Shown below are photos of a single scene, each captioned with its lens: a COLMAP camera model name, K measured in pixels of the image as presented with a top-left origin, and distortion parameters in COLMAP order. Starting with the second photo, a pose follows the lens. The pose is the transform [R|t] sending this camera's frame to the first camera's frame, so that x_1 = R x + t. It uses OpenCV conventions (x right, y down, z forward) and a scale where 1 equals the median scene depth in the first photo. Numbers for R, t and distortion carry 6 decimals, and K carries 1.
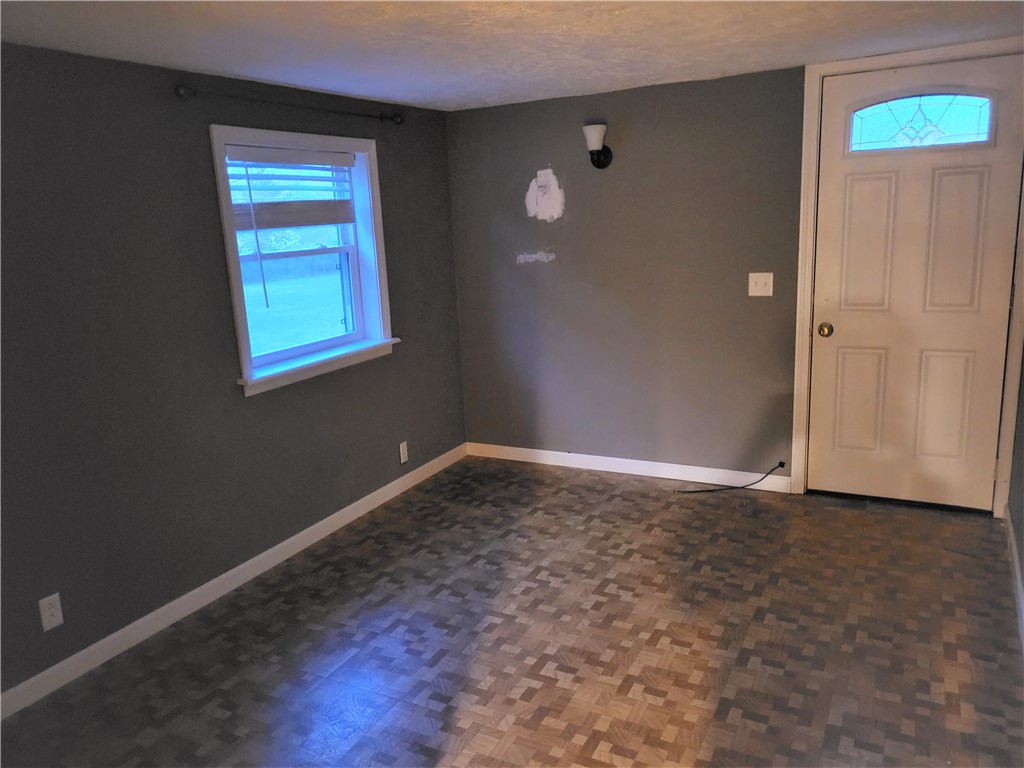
lens RADIAL K [[774.5, 0, 512.0], [0, 774.5, 384.0], [0, 0, 1]] dist [0.051249, -0.001115]
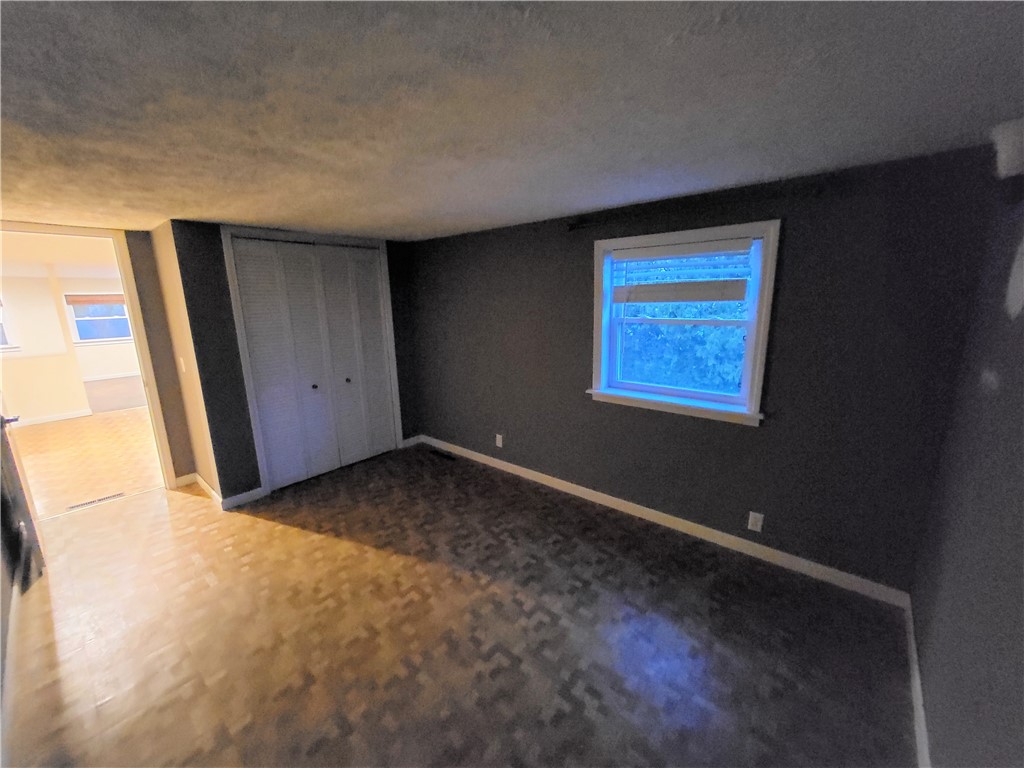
lens RADIAL K [[403.5, 0, 507.3], [0, 403.5, 382.0], [0, 0, 1]] dist [-0.001044, -0.000339]
pose [[-0.217279, 0.253414, -0.942641, 0.528649], [-0.185824, 0.937312, 0.294814, -0.248437], [0.958258, 0.239223, -0.156568, 0.962781]]
